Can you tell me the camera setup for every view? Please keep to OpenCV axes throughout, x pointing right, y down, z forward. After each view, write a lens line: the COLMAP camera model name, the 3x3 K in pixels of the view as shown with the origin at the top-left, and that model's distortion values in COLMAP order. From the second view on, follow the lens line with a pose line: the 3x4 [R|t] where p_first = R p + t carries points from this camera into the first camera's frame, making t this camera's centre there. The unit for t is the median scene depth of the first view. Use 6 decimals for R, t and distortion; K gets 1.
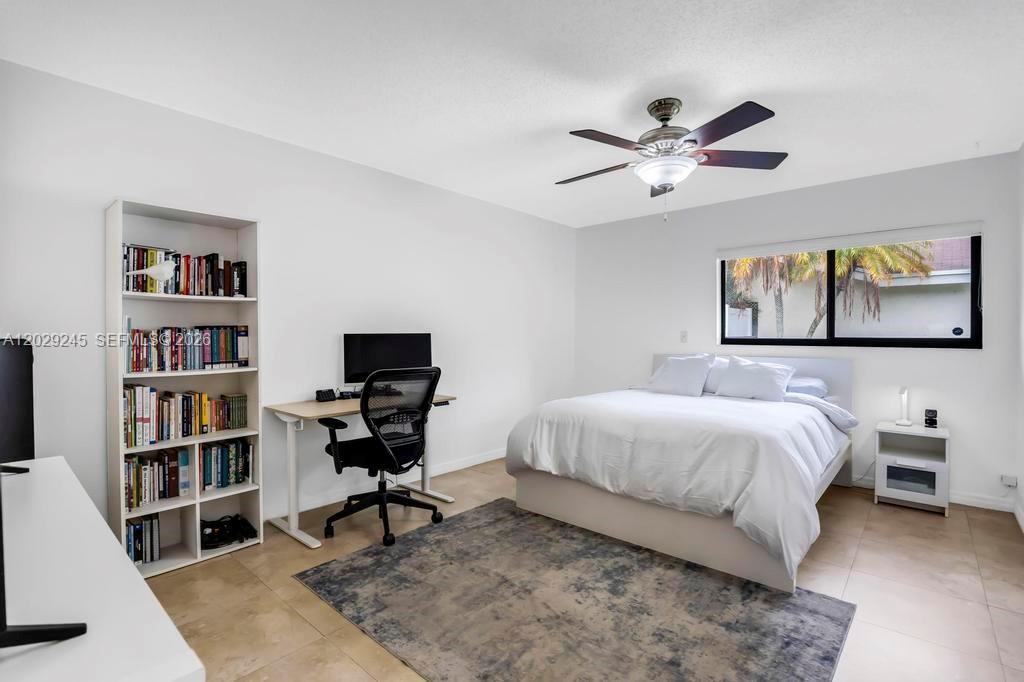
lens RADIAL K [[479.9, 0, 511.7], [0, 479.9, 334.2], [0, 0, 1]] dist [-0.017302, 0.000191]
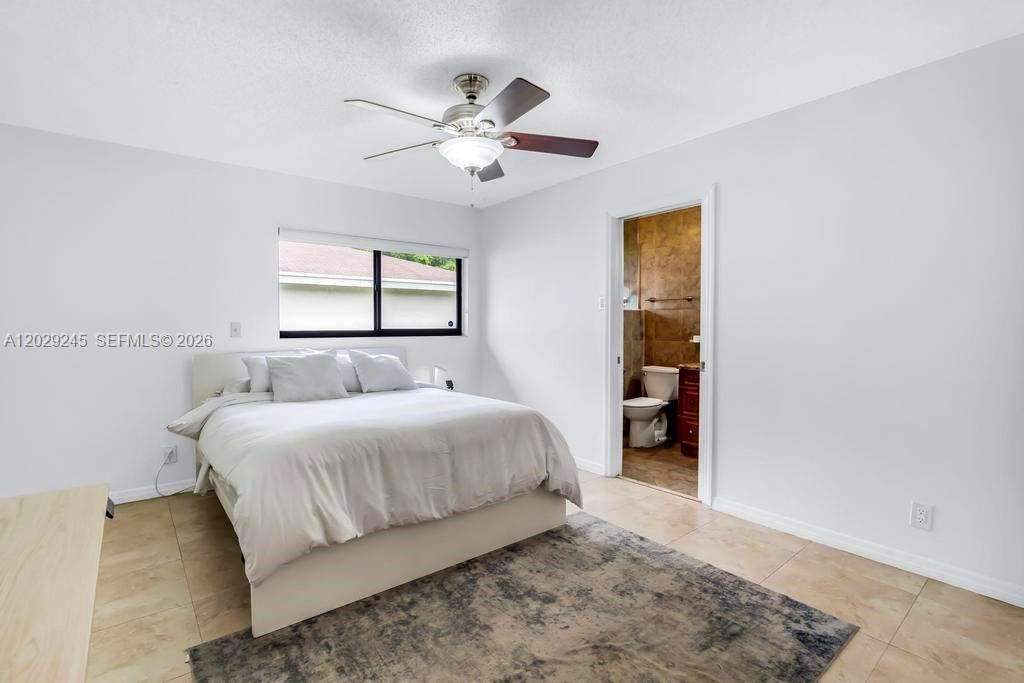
lens RADIAL K [[479.9, 0, 511.7], [0, 479.9, 334.7], [0, 0, 1]] dist [-0.017302, 0.000191]
pose [[0.155368, -0.021270, 0.987628, -0.623675], [0.000235, 0.999769, 0.021494, -0.006610], [-0.987857, -0.003108, 0.155337, 0.801641]]
